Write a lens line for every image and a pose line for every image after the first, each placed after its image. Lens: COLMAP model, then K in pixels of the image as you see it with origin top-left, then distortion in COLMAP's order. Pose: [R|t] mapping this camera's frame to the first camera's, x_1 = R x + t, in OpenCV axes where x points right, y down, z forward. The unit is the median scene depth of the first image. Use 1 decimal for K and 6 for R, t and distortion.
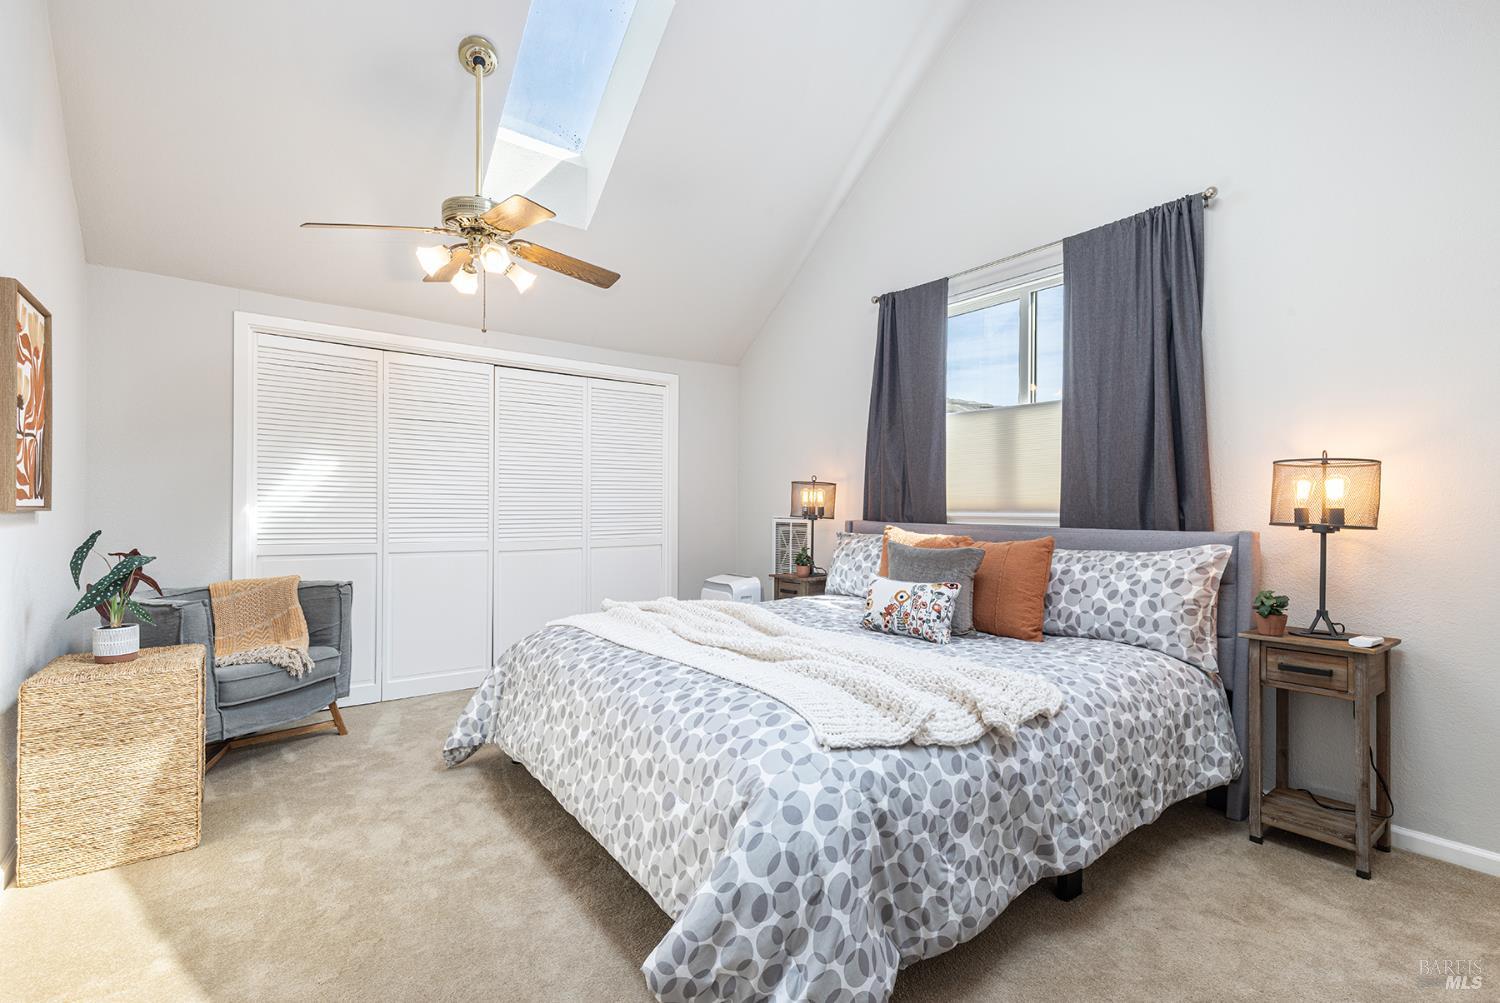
lens RADIAL K [[675.0, 0, 781.4], [0, 675.0, 507.2], [0, 0, 1]] dist [0.003449, -0.001031]
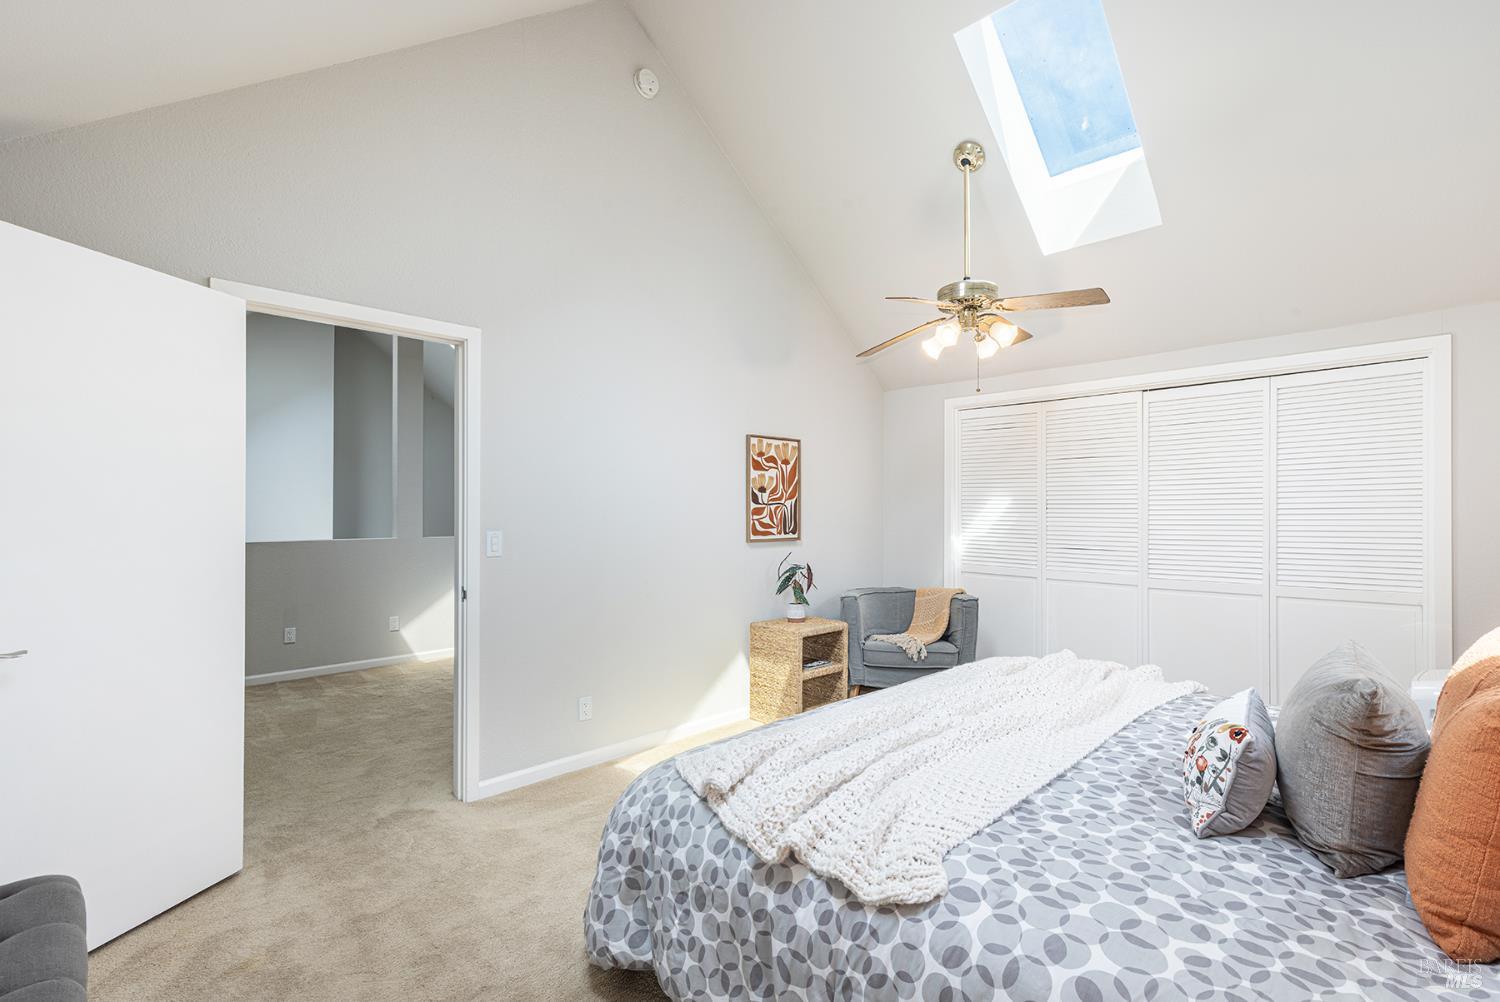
lens RADIAL K [[675.0, 0, 750.5], [0, 675.0, 504.2], [0, 0, 1]] dist [0.003449, -0.001031]
pose [[0.121327, -0.017746, -0.992454, 0.812494], [0.001702, 0.999842, -0.017670, -0.062709], [0.992611, 0.000454, 0.121338, 0.605842]]
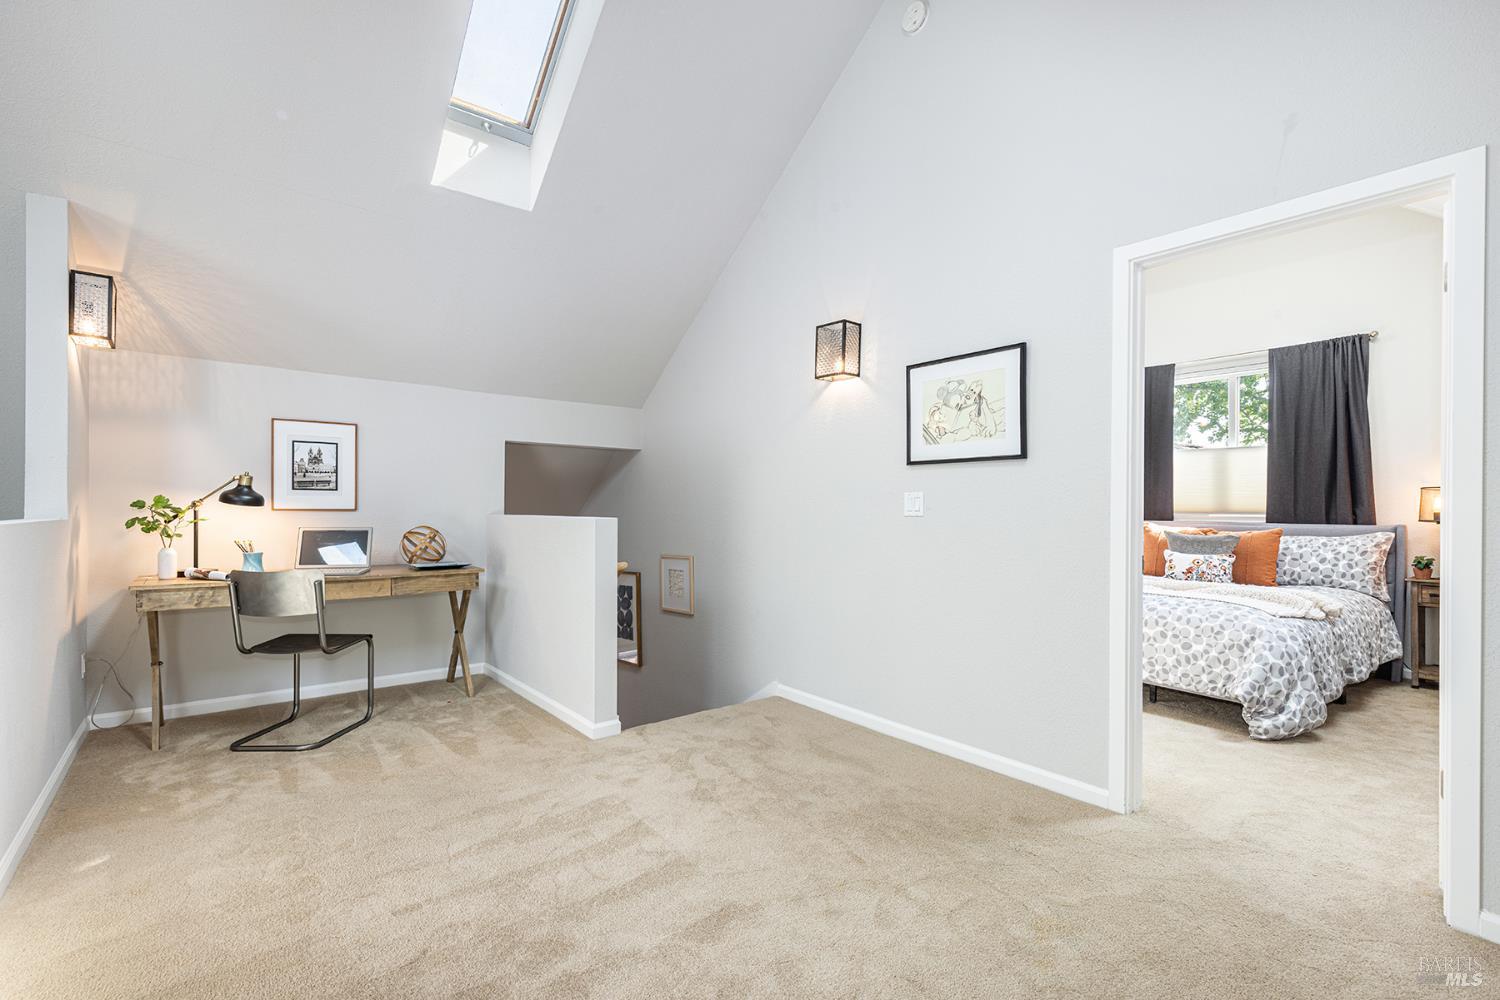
lens RADIAL K [[675.0, 0, 748.9], [0, 675.0, 505.9], [0, 0, 1]] dist [0.003449, -0.001031]
pose [[0.999951, 0.000012, 0.009855, -1.098517], [-0.000024, 0.999999, 0.001177, -0.017912], [-0.009855, -0.001177, 0.999951, -0.813586]]
